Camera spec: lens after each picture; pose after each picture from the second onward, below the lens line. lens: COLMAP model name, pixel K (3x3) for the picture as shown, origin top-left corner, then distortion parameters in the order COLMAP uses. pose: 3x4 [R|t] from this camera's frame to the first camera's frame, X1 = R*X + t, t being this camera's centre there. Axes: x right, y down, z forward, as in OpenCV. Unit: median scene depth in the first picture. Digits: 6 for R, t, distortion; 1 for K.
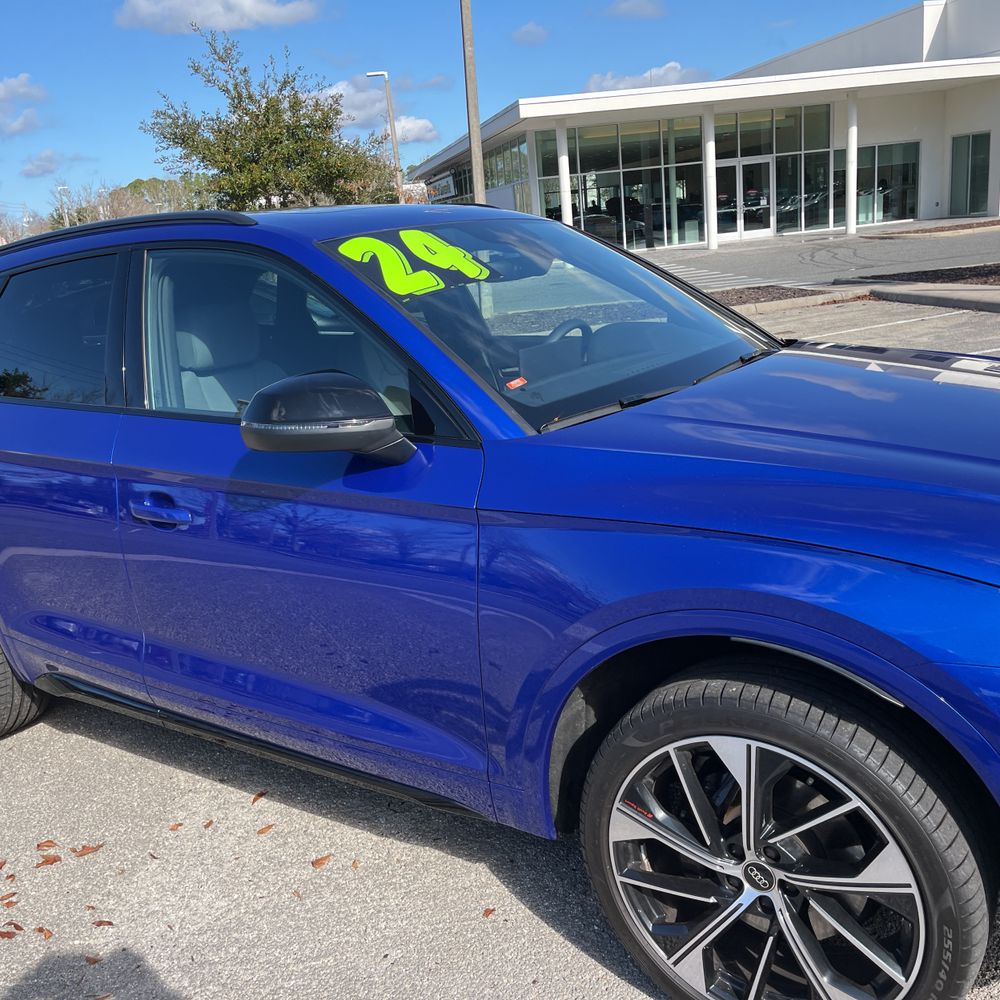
lens RADIAL K [[997.5, 0, 502.7], [0, 997.5, 518.9], [0, 0, 1]] dist [0.011833, 0.022874]
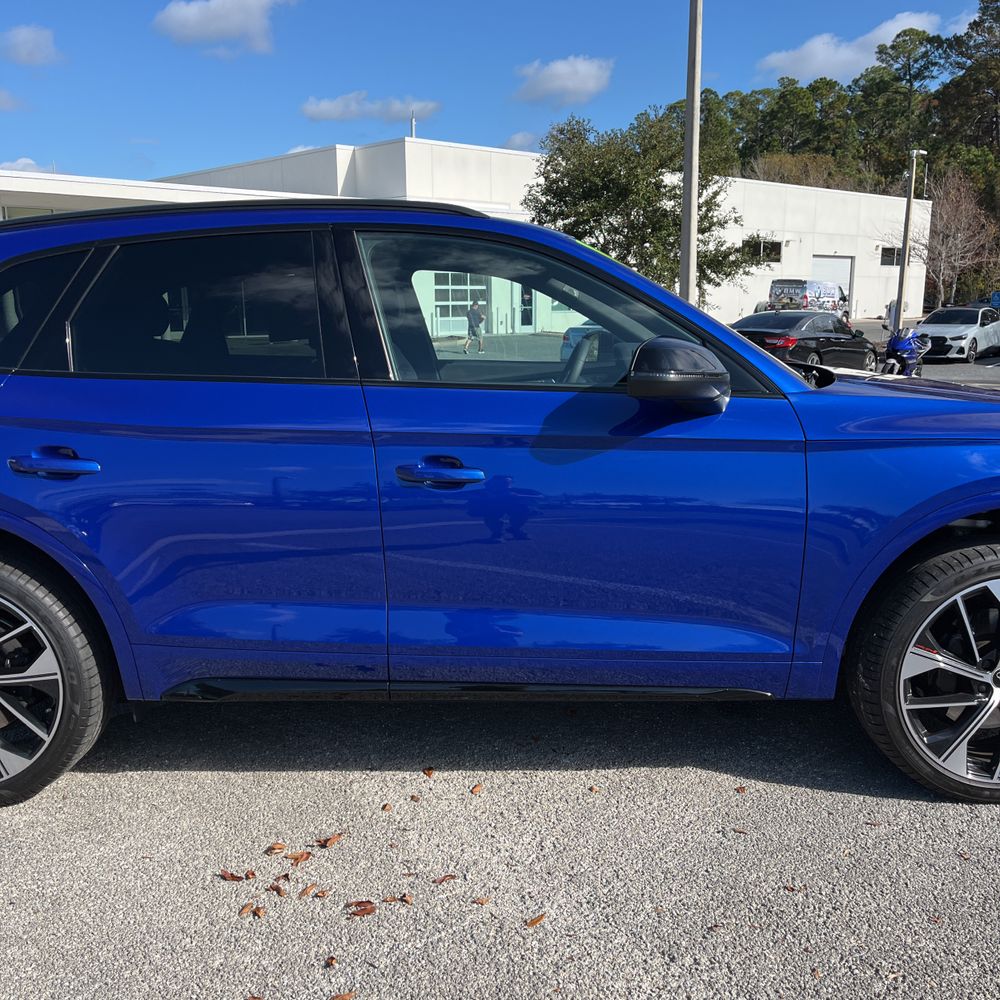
lens RADIAL K [[997.5, 0, 502.7], [0, 997.5, 518.9], [0, 0, 1]] dist [0.011833, 0.022874]
pose [[0.836318, -0.026702, 0.547594, -0.705221], [0.083398, 0.993385, -0.078931, 0.106423], [-0.541865, 0.111680, 0.833013, 0.080652]]
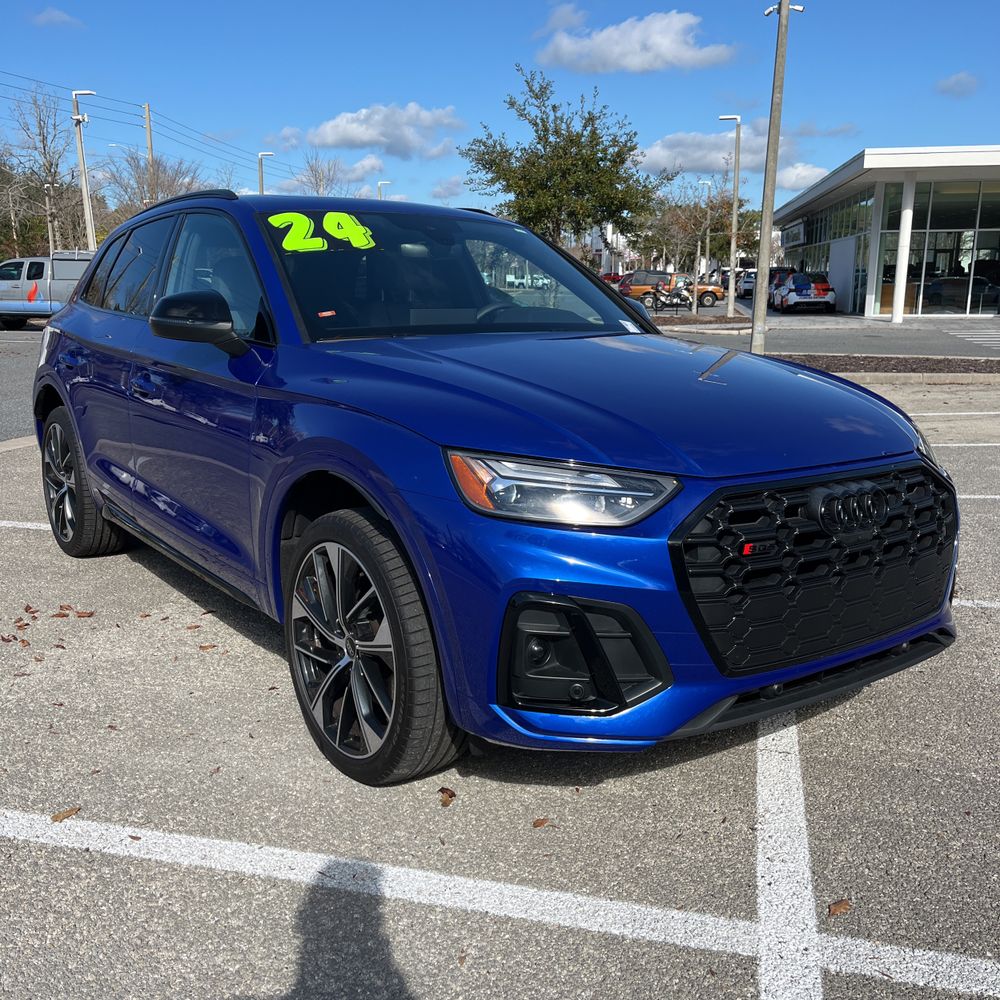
lens RADIAL K [[997.5, 0, 502.7], [0, 997.5, 518.9], [0, 0, 1]] dist [0.011833, 0.022874]
pose [[0.938929, 0.170606, -0.298841, 0.521308], [-0.180968, 0.983463, -0.007133, 0.085281], [0.292682, 0.060778, 0.954276, -0.203734]]
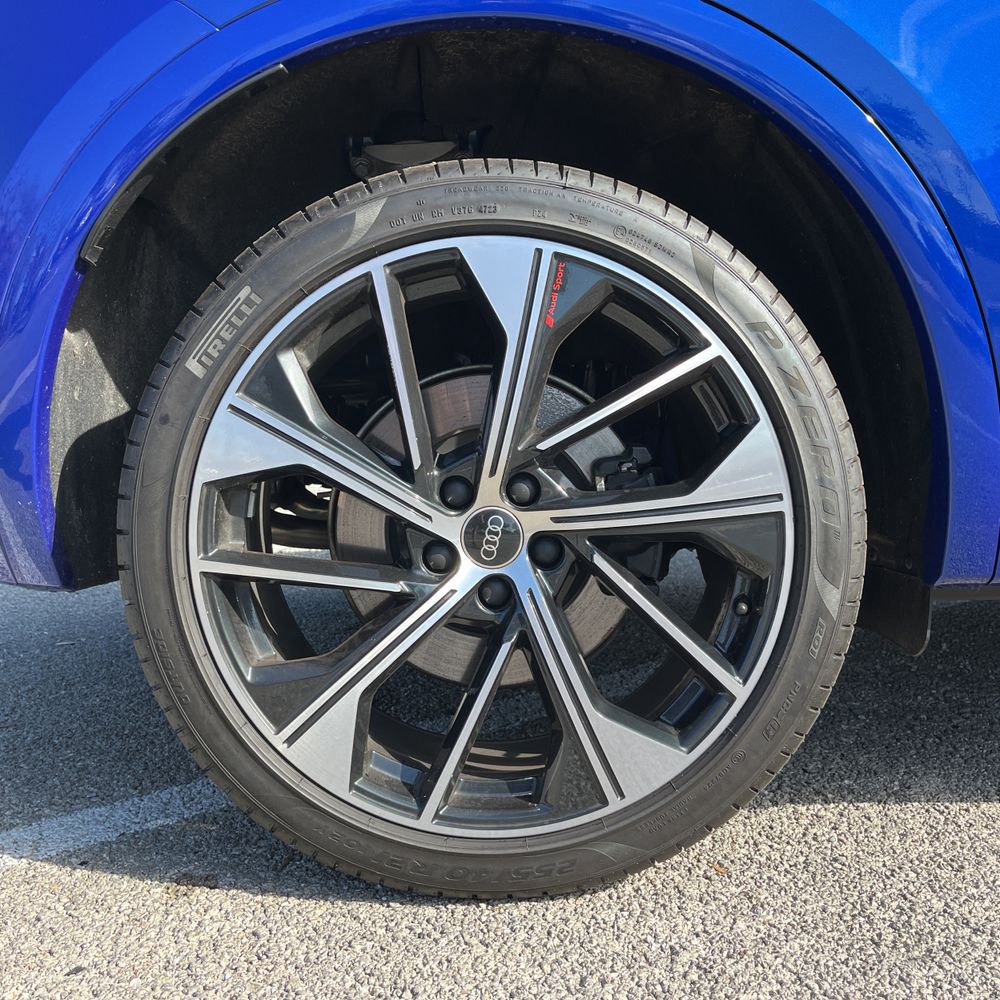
lens RADIAL K [[1014.1, 0, 500.0], [0, 1014.1, 500.0], [0, 0, 1]] dist [0.000434, -0.015082]
pose [[0.810736, 0.188103, 0.554368, -0.028765], [-0.086495, 0.975068, -0.204357, 0.269098], [-0.578986, 0.117729, 0.806793, 0.331773]]
